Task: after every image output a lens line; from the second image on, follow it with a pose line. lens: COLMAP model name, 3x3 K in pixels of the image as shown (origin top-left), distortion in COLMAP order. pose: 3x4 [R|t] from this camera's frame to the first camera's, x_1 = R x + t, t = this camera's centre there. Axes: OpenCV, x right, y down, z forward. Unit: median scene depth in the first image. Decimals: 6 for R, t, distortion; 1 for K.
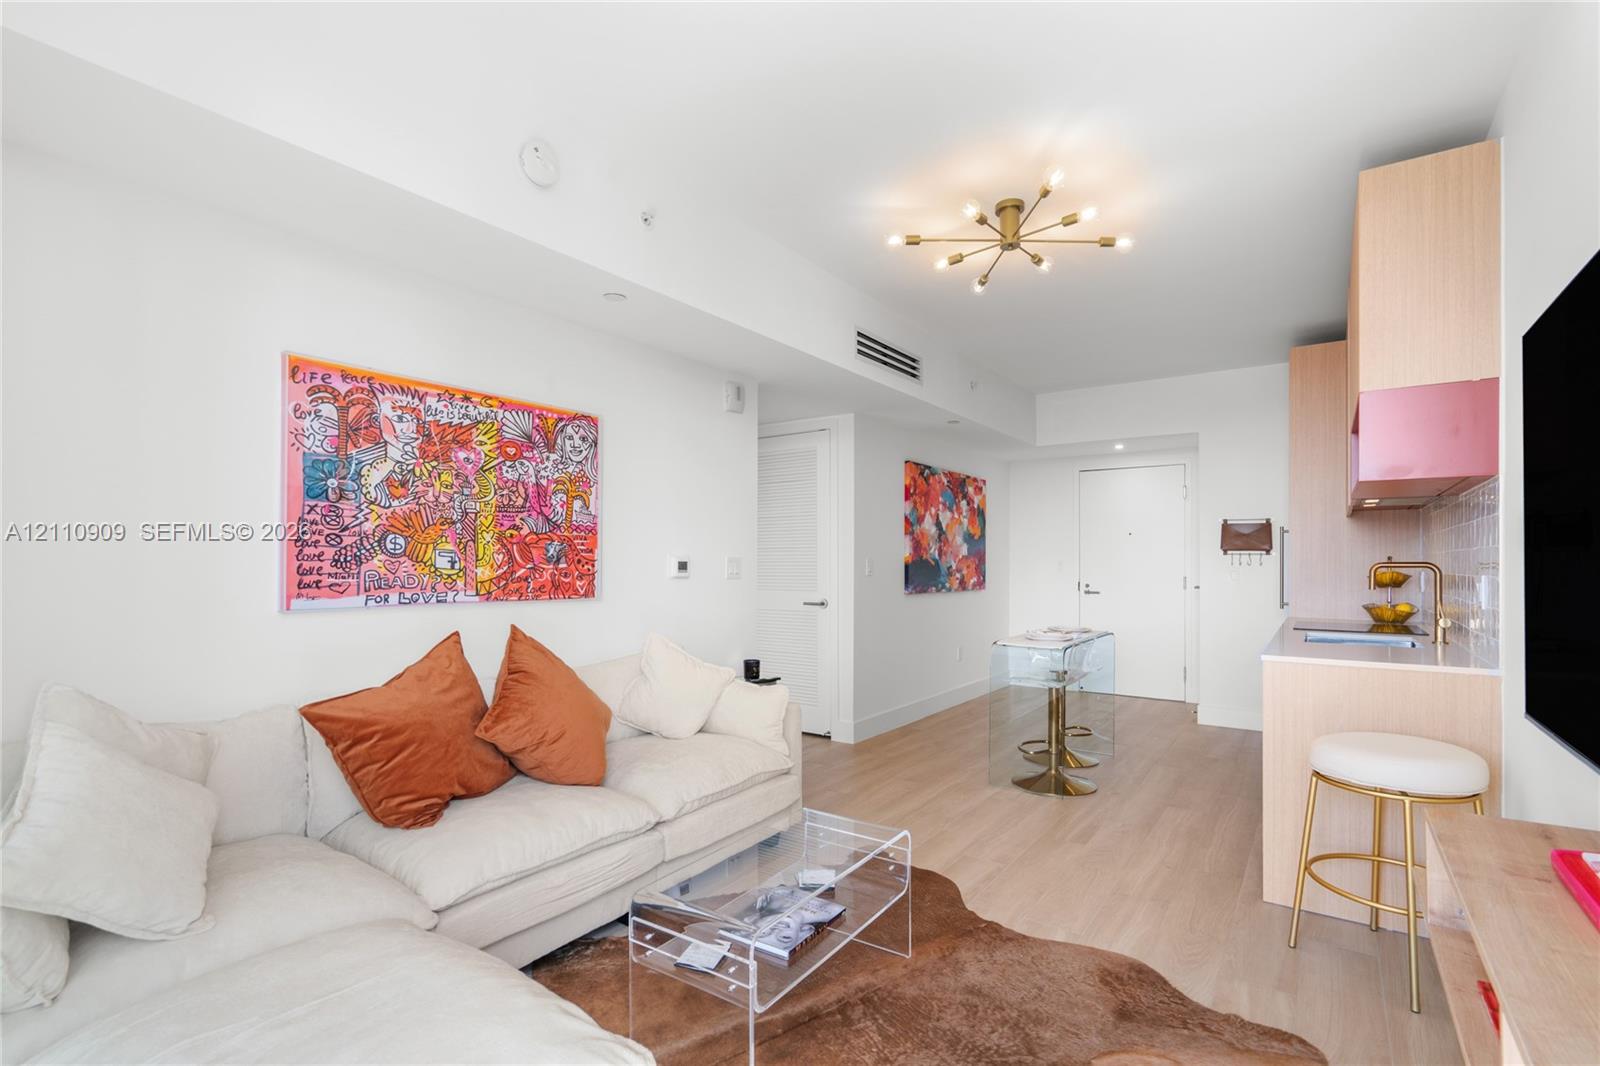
lens RADIAL K [[717.9, 0, 805.7], [0, 717.9, 561.8], [0, 0, 1]] dist [-0.007946, 0.002885]
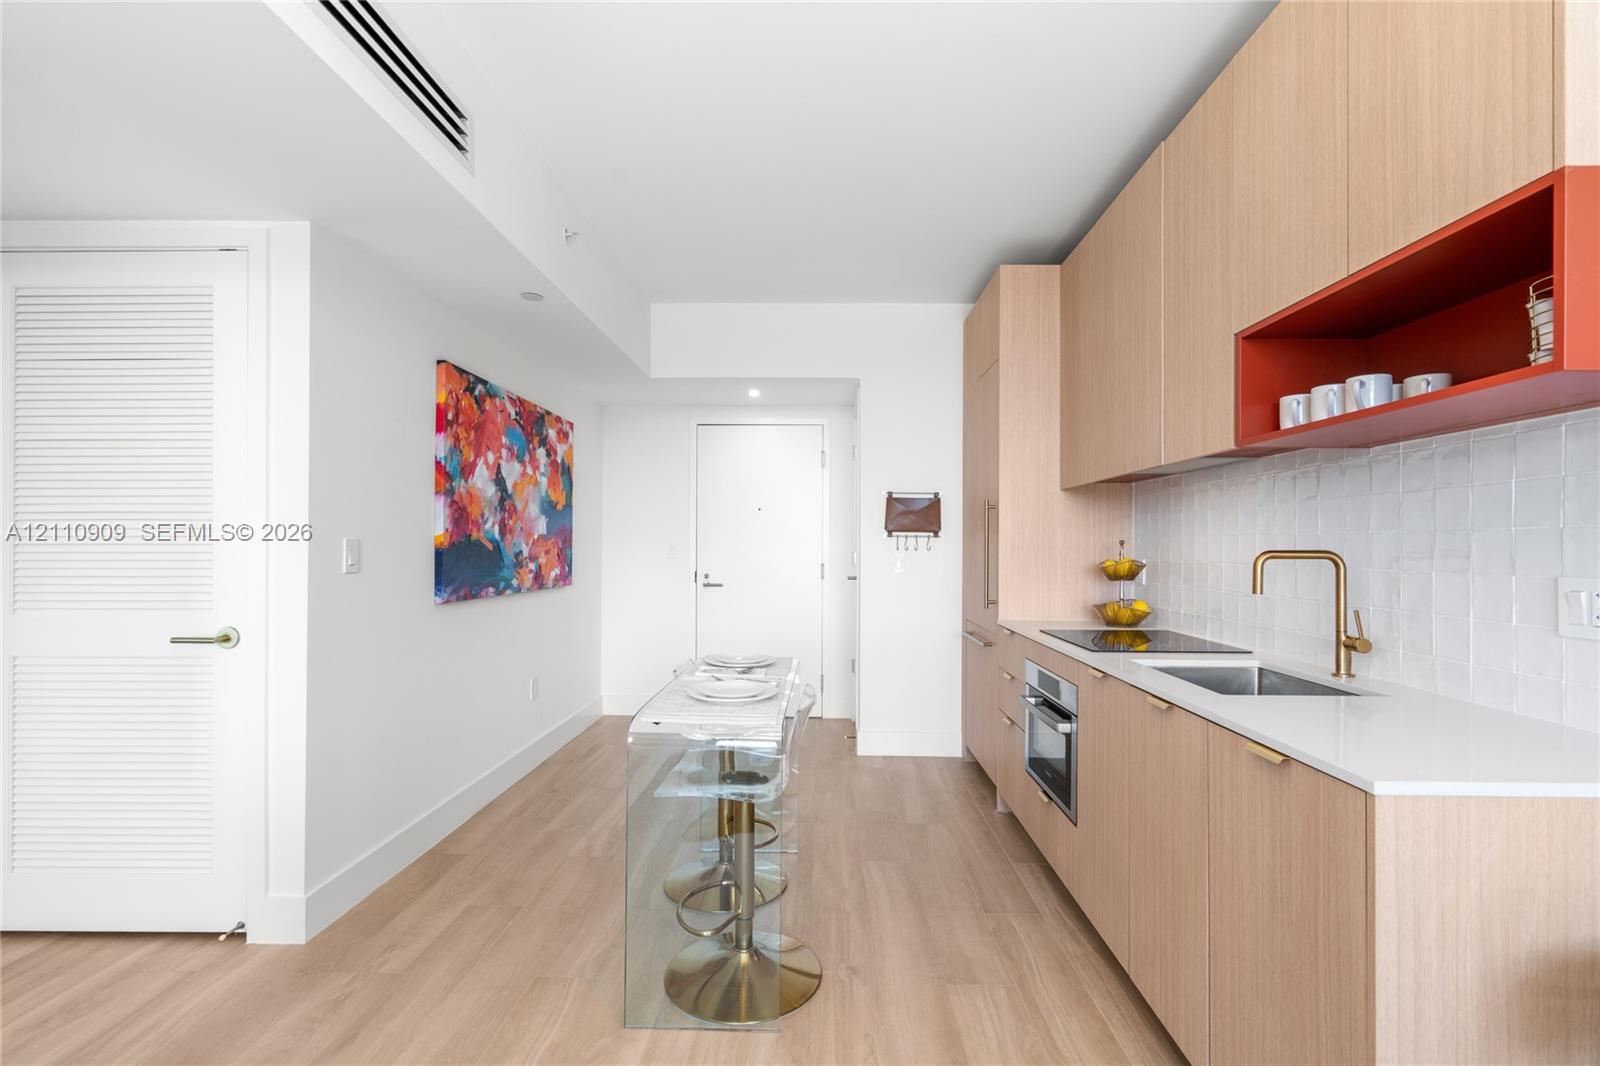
lens RADIAL K [[717.9, 0, 807.2], [0, 717.9, 541.5], [0, 0, 1]] dist [-0.007946, 0.002885]
pose [[0.824777, 0.005454, 0.565431, 0.062840], [-0.004369, 0.999985, -0.003273, -0.001704], [-0.565441, 0.000229, 0.824789, 0.387729]]
